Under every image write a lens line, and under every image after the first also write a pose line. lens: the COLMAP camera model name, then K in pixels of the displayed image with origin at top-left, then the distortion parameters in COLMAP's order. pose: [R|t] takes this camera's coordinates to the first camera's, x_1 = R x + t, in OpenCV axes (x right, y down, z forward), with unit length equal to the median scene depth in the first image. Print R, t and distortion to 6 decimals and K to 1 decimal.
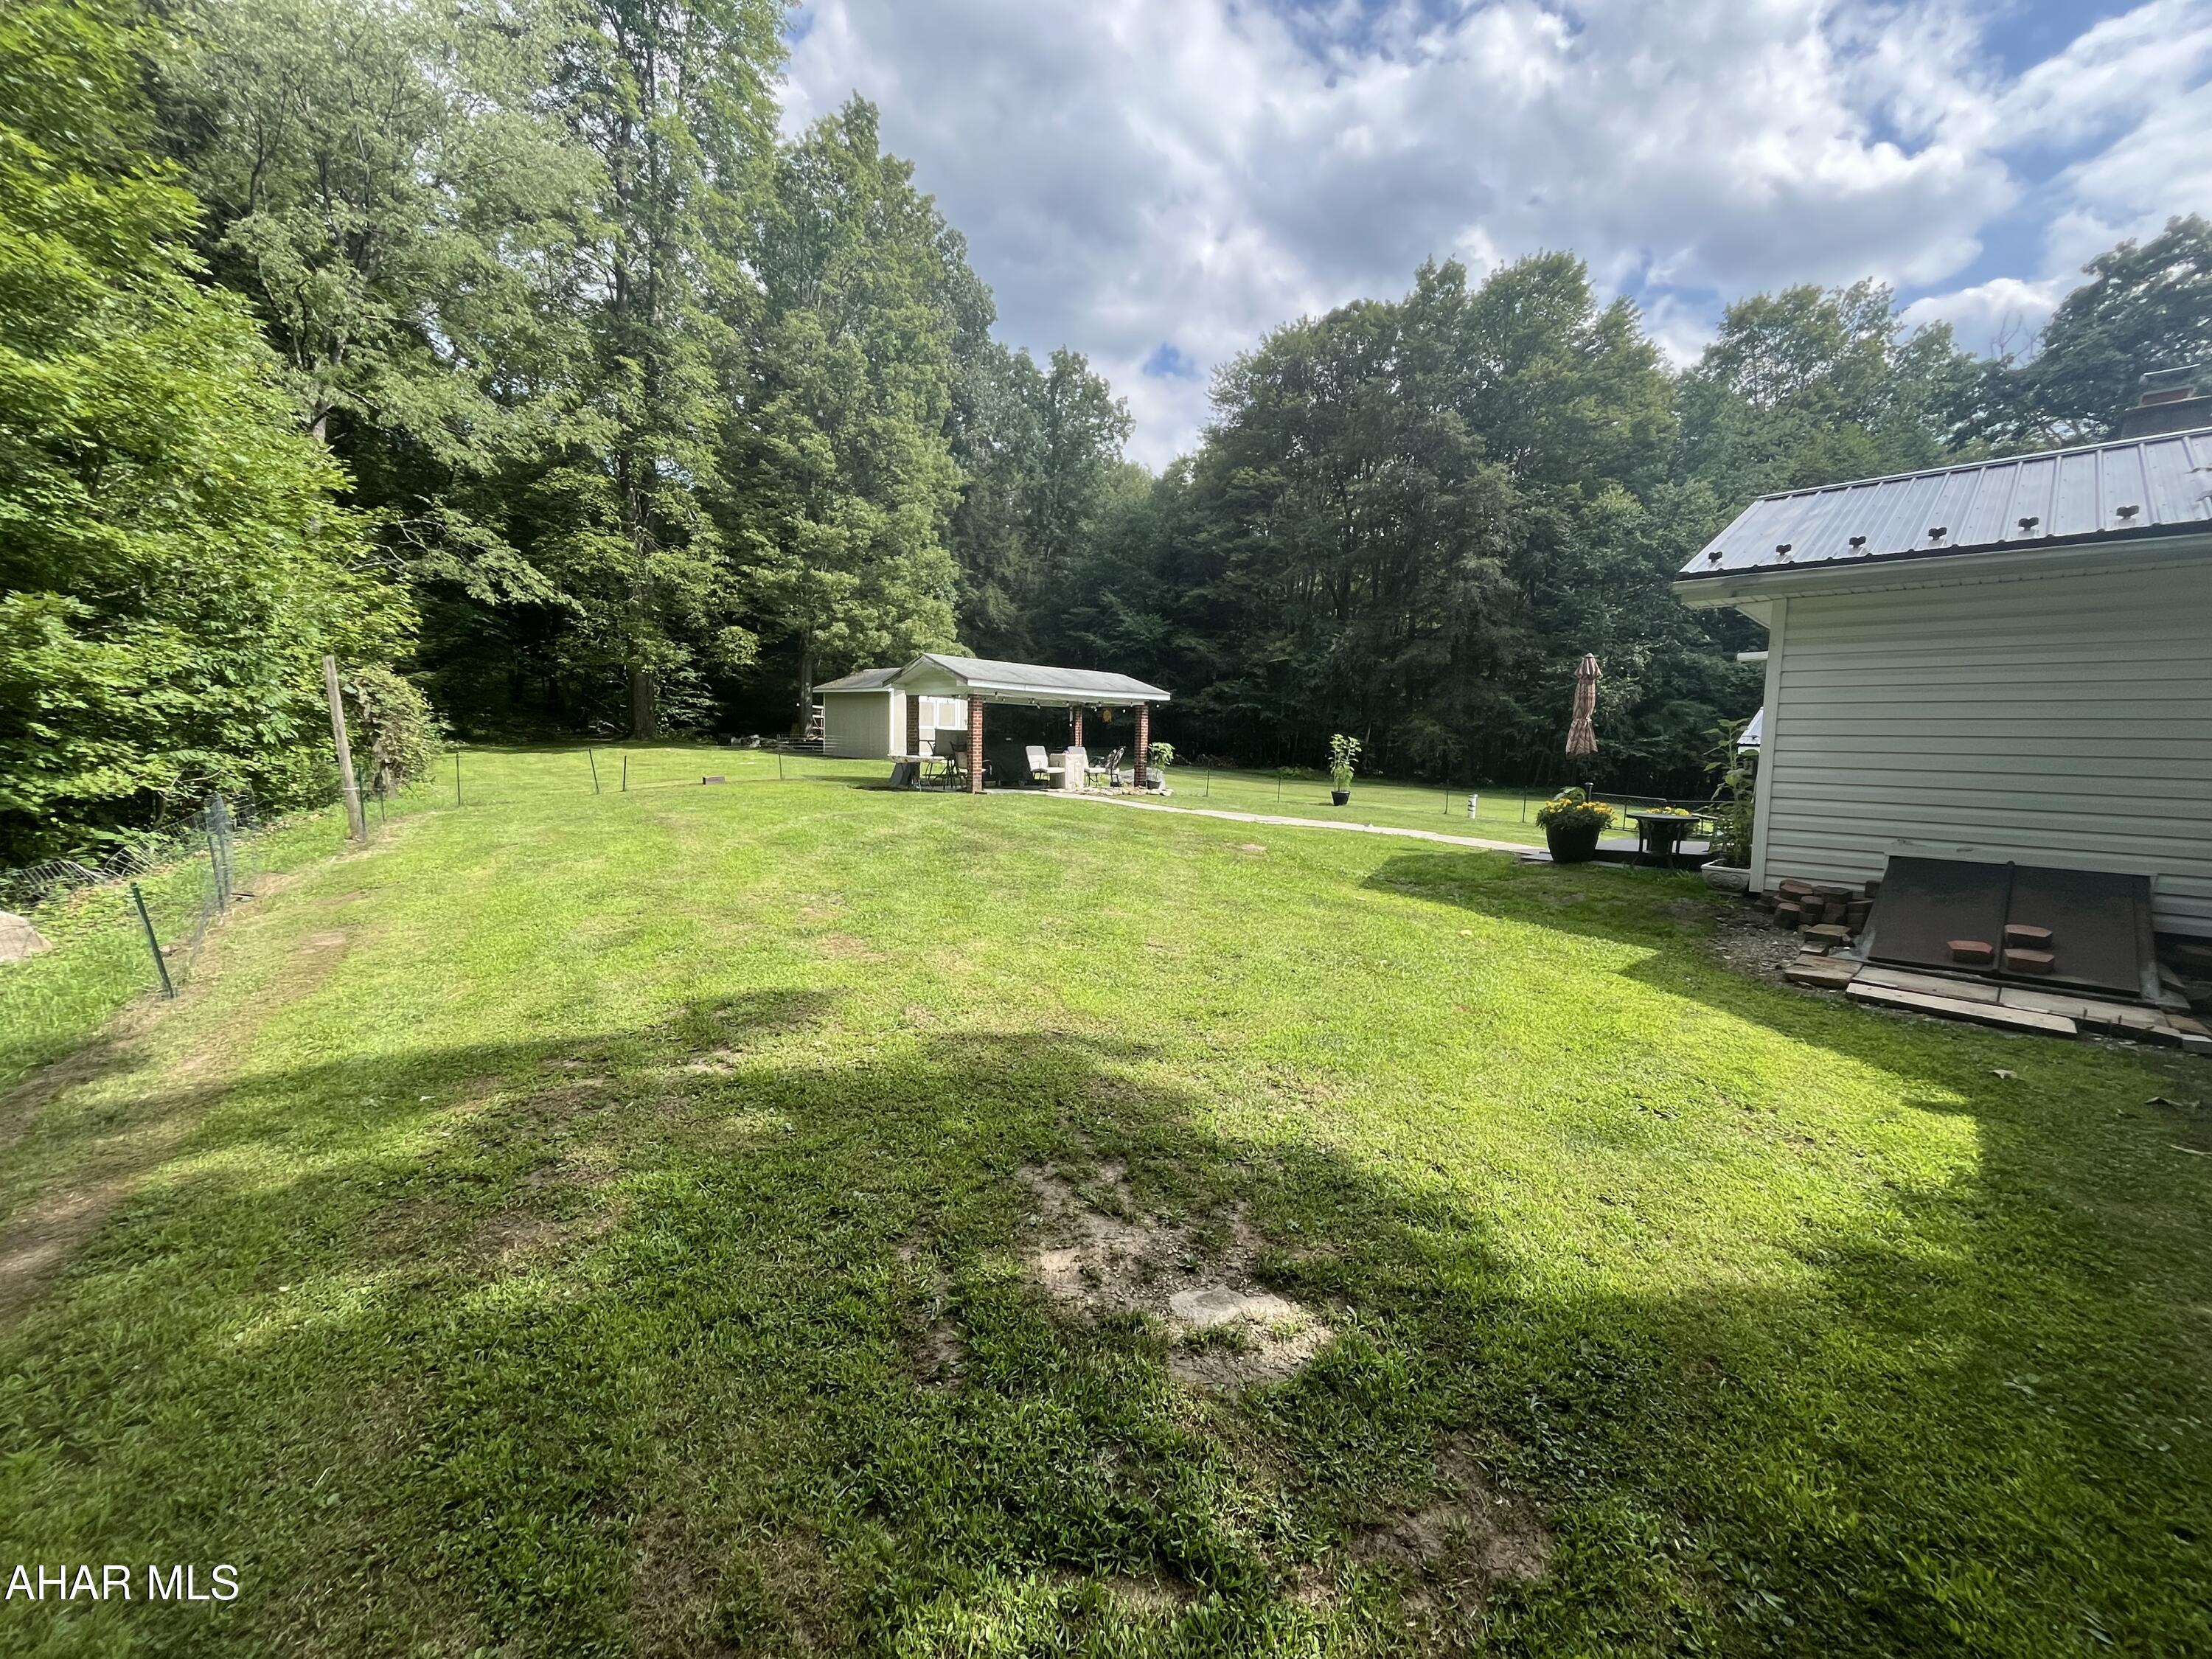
lens RADIAL K [[895.3, 0, 1100.4], [0, 895.3, 828.0], [0, 0, 1]] dist [-0.002296, -0.000065]
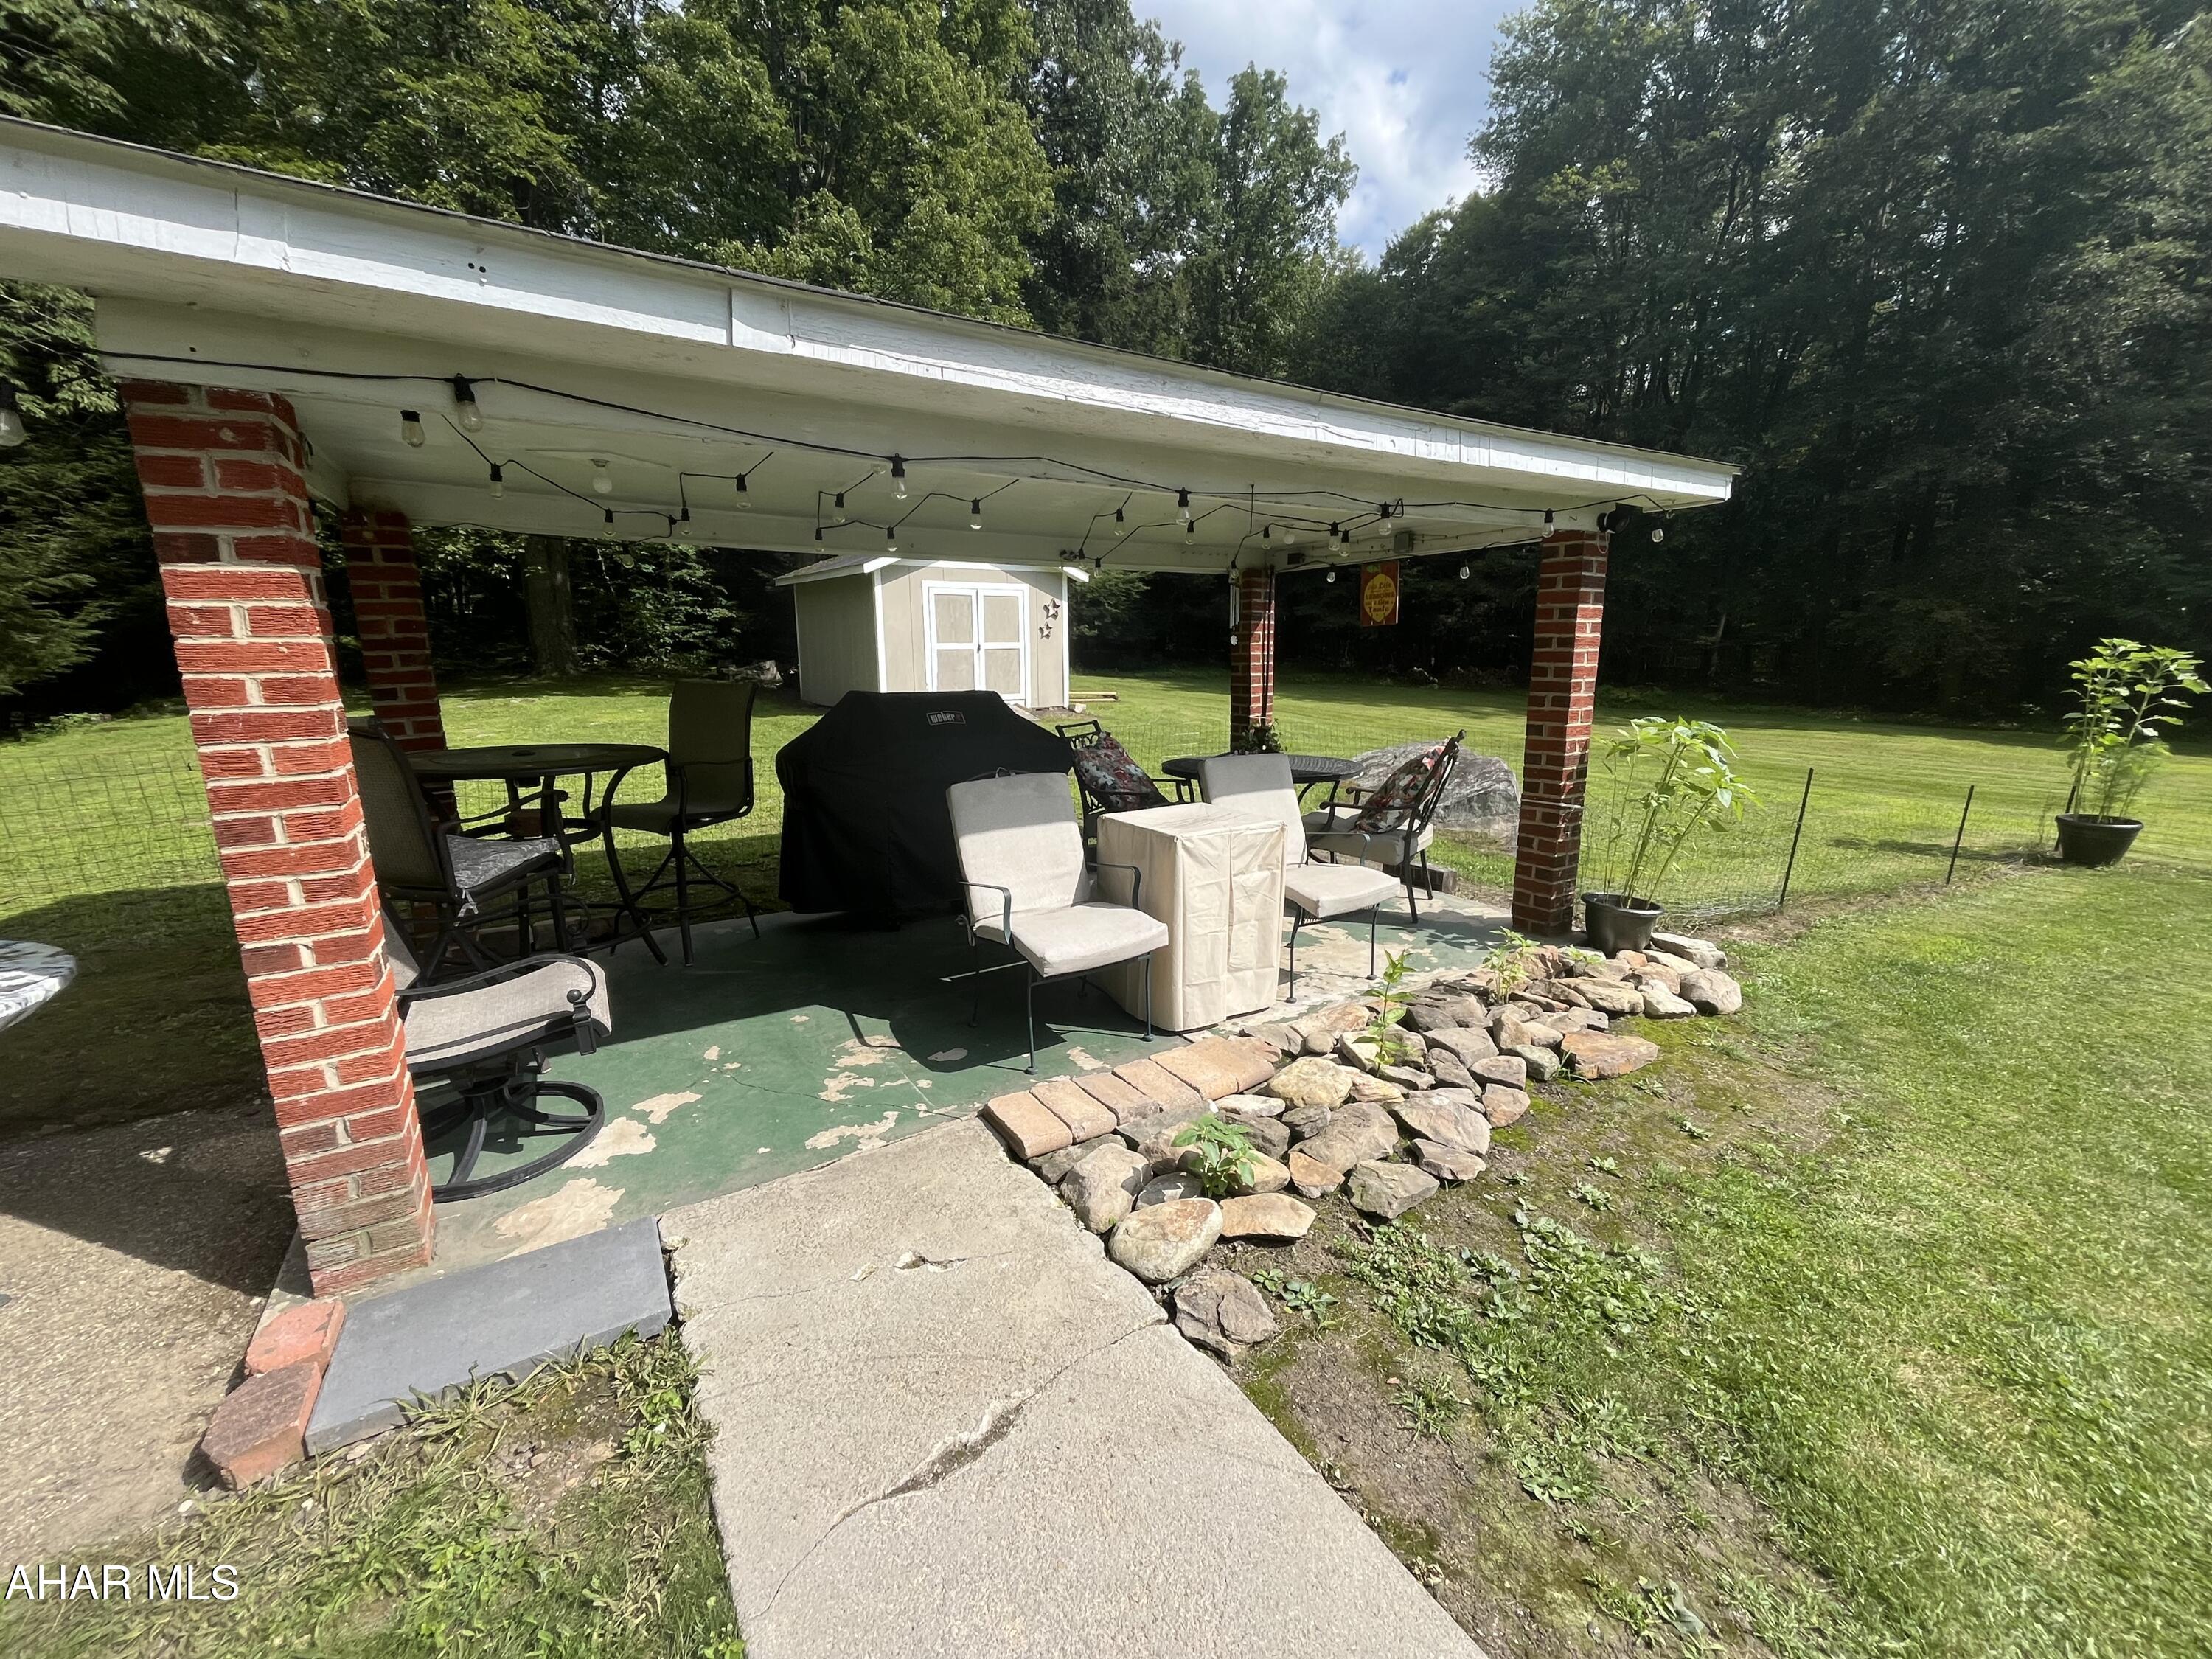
lens RADIAL K [[895.3, 0, 1100.4], [0, 895.3, 828.0], [0, 0, 1]] dist [-0.002296, -0.000065]
pose [[0.978435, 0.012329, -0.206187, -0.007623], [0.009283, 0.994584, 0.103524, -0.041749], [0.206347, -0.103205, 0.973021, 0.347747]]
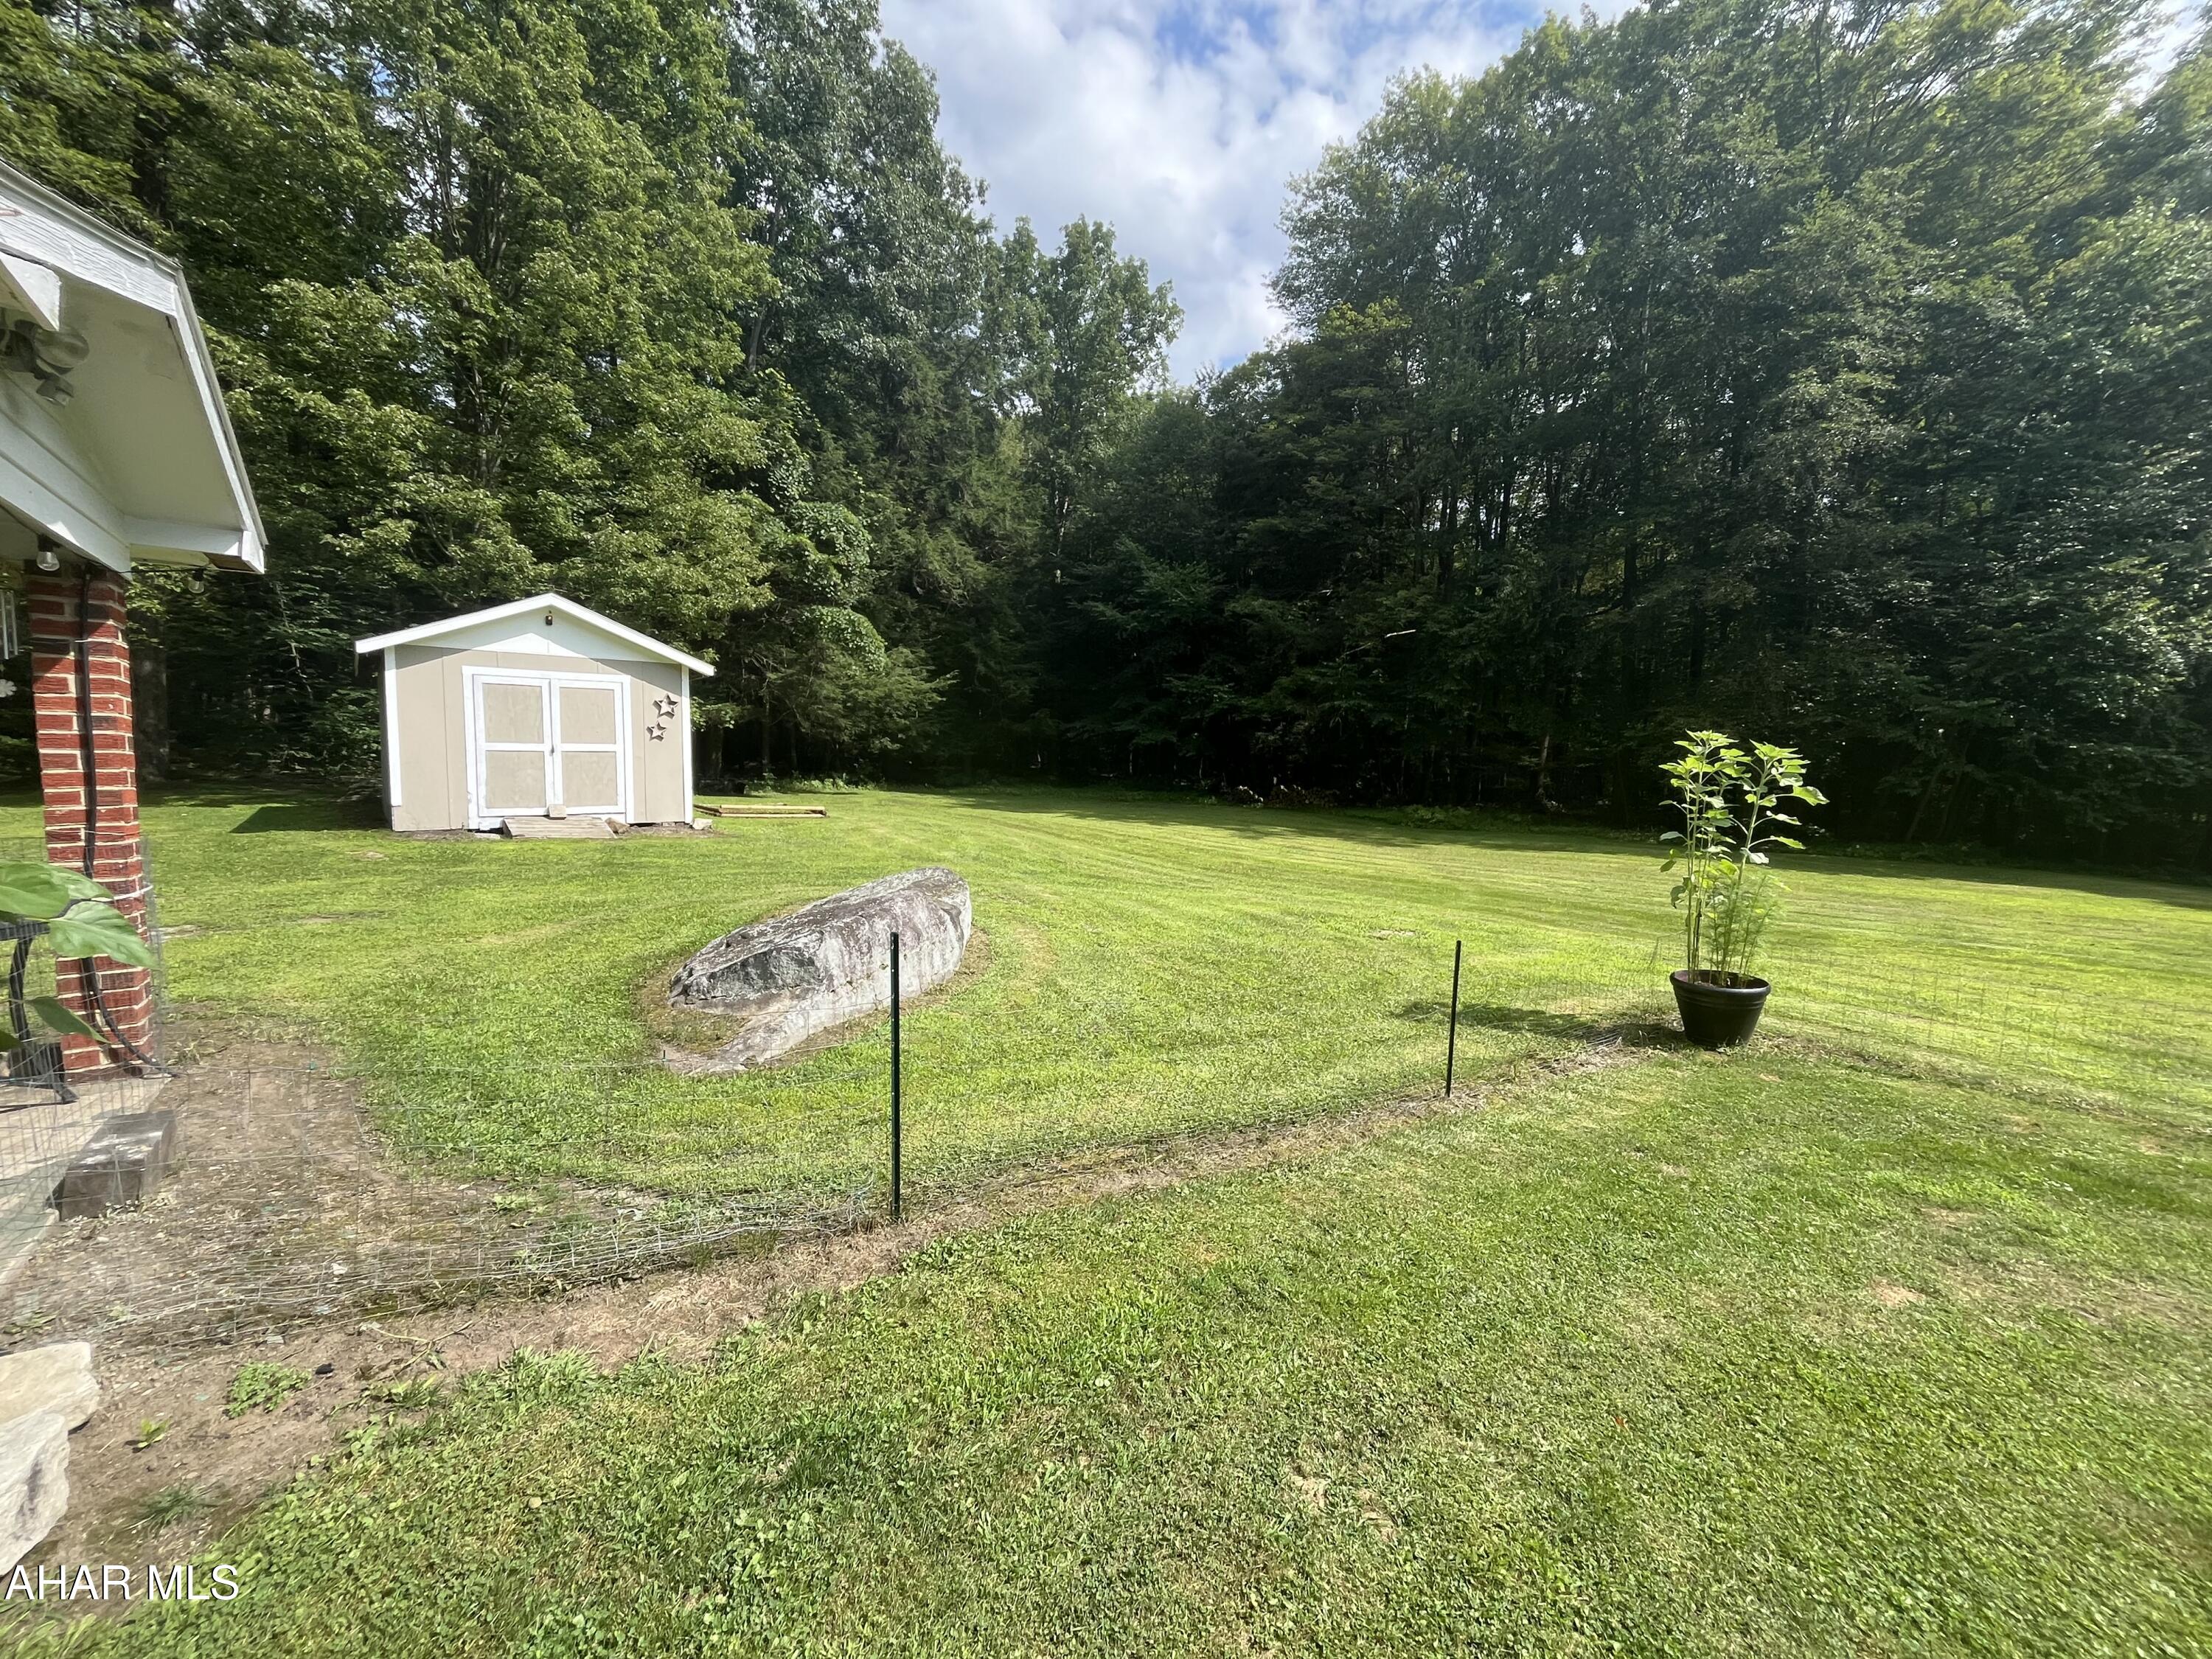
lens RADIAL K [[895.3, 0, 1100.4], [0, 895.3, 828.0], [0, 0, 1]] dist [-0.002296, -0.000065]
pose [[0.992196, -0.010313, -0.124264, 0.079376], [0.006778, 0.999561, -0.028836, -0.041705], [0.124507, 0.027769, 0.991830, 0.424215]]
